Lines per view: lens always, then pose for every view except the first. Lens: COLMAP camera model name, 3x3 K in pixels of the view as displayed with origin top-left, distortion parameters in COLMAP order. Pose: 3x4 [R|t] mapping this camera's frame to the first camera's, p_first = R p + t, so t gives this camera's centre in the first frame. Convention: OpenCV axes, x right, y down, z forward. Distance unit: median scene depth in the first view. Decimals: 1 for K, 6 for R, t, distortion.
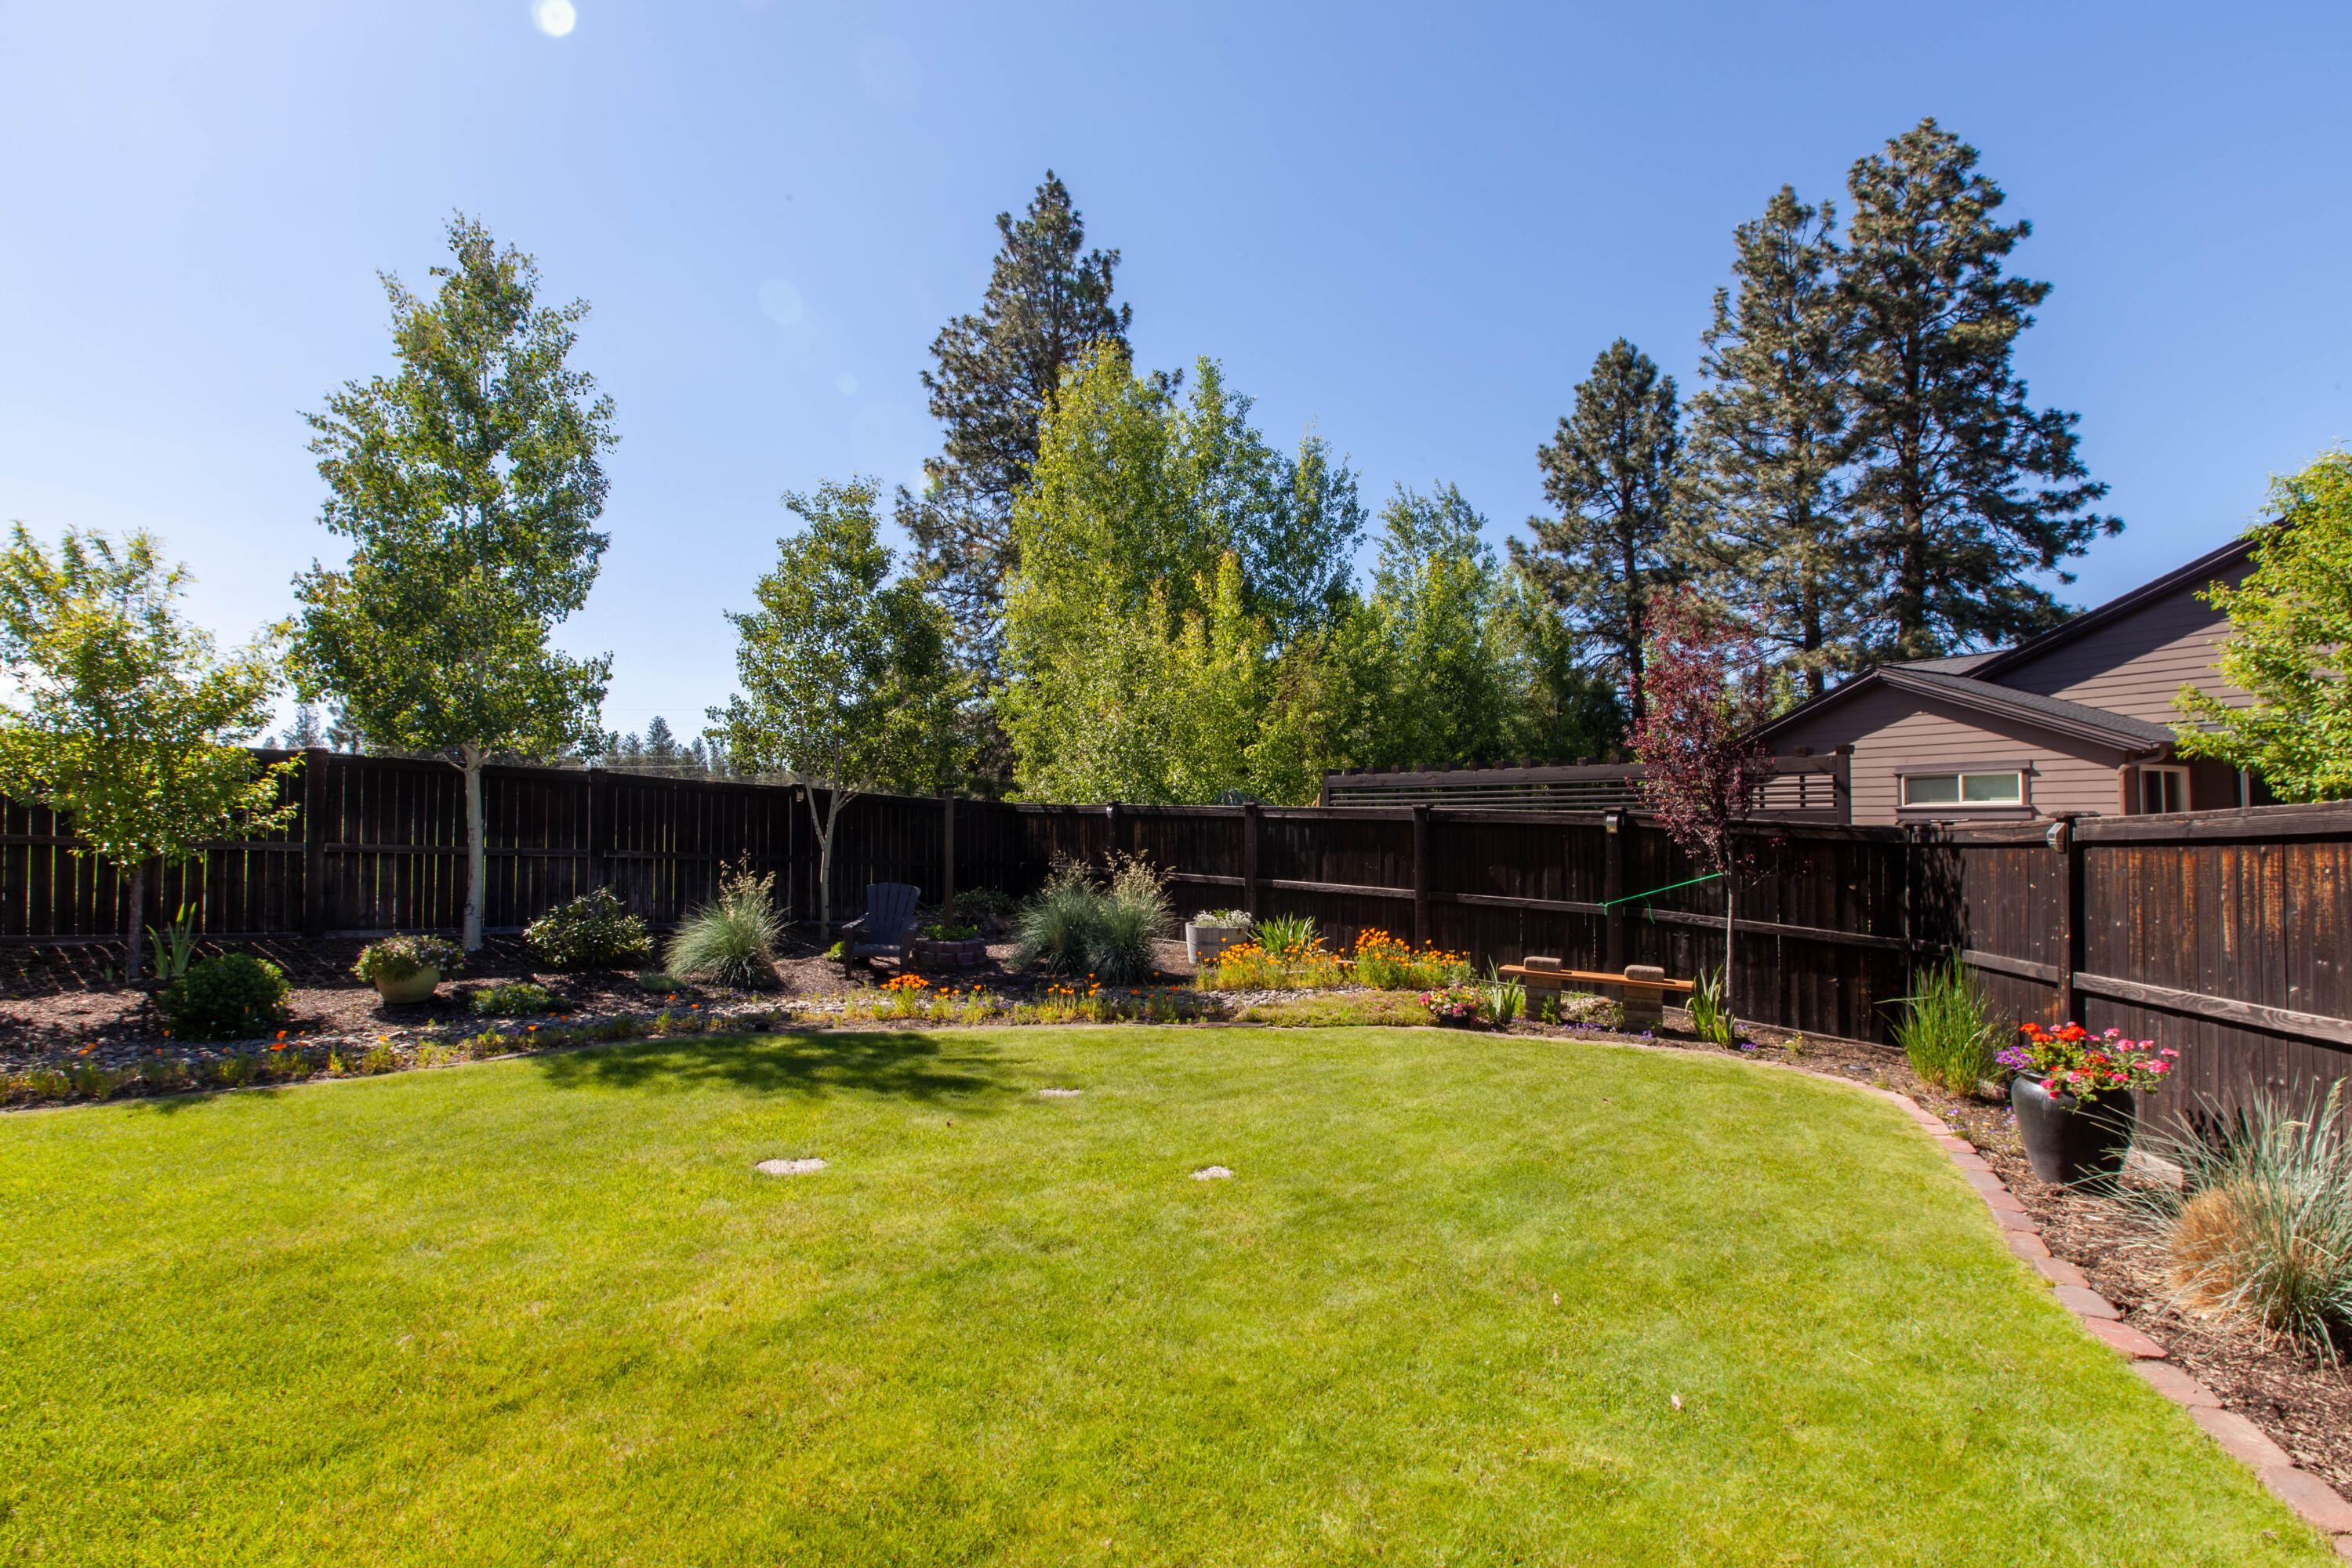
lens RADIAL K [[1065.1, 0, 1176.7], [0, 1065.1, 787.6], [0, 0, 1]] dist [-0.002737, -0.000413]
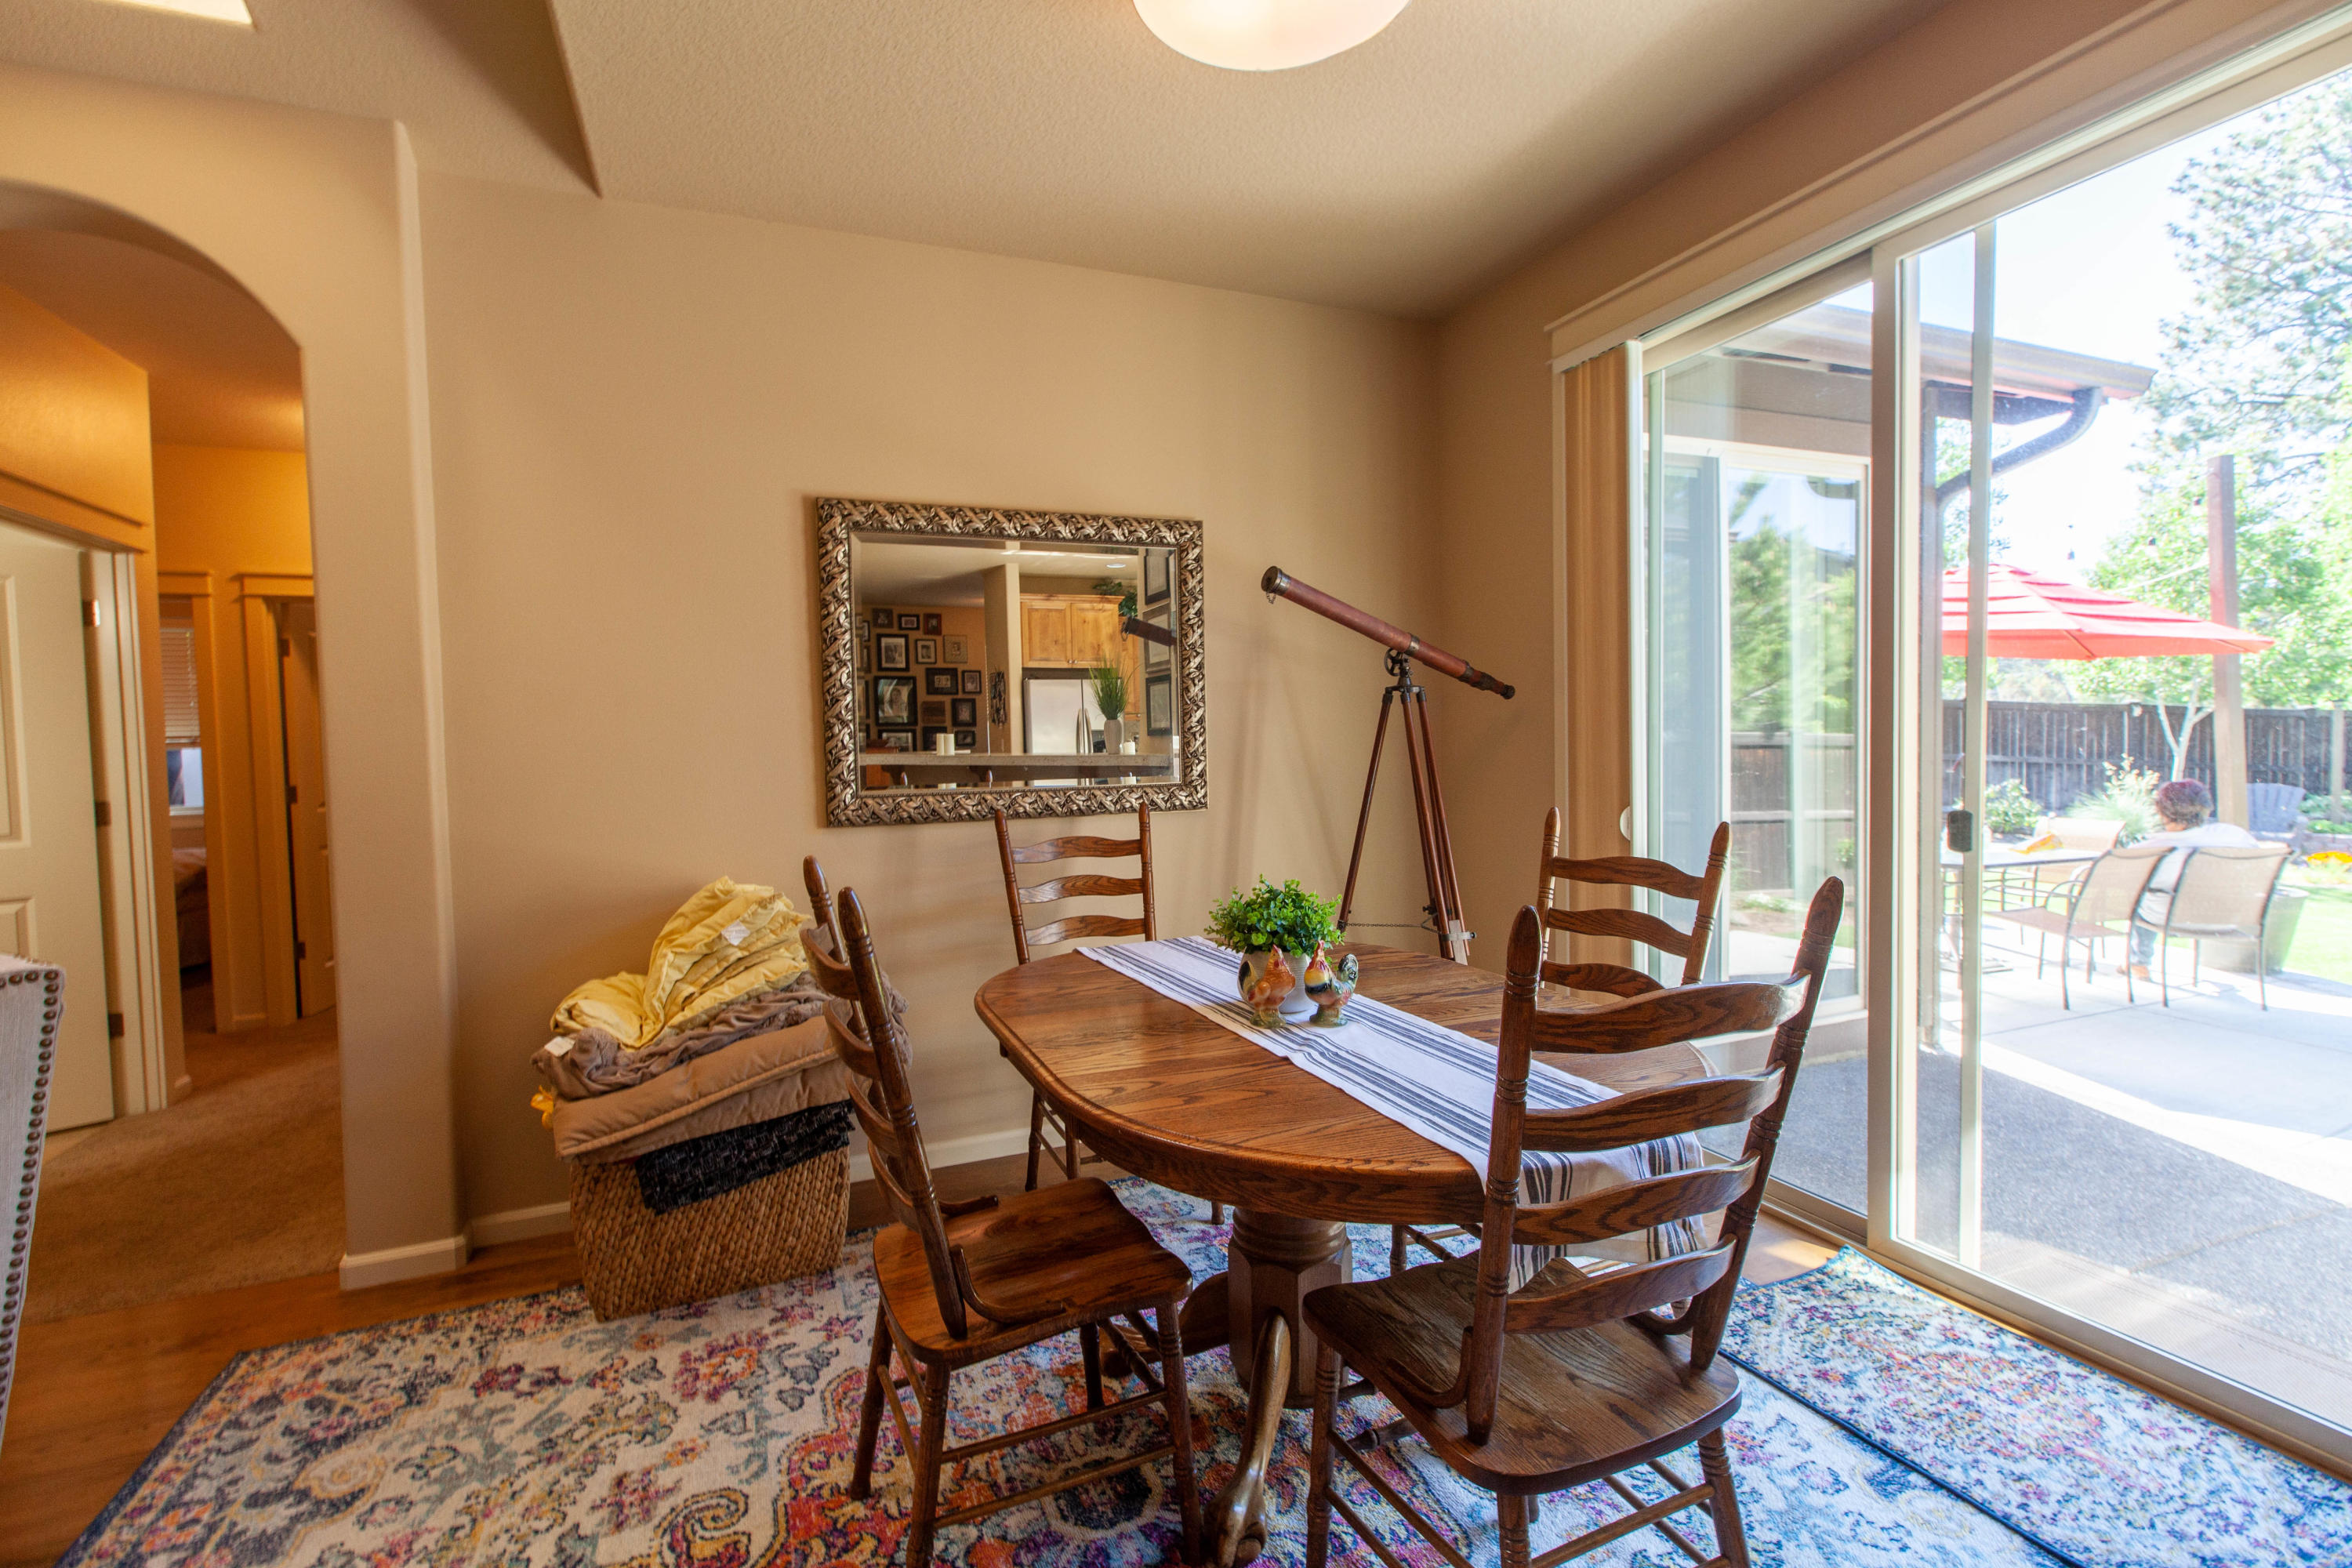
lens RADIAL K [[1065.1, 0, 1187.6], [0, 1065.1, 784.9], [0, 0, 1]] dist [-0.002737, -0.000413]
pose [[0.606432, 0.020273, -0.794877, -0.019822], [0.041833, 0.997477, 0.057355, -0.008614], [0.794034, -0.068034, 0.604054, -0.215749]]
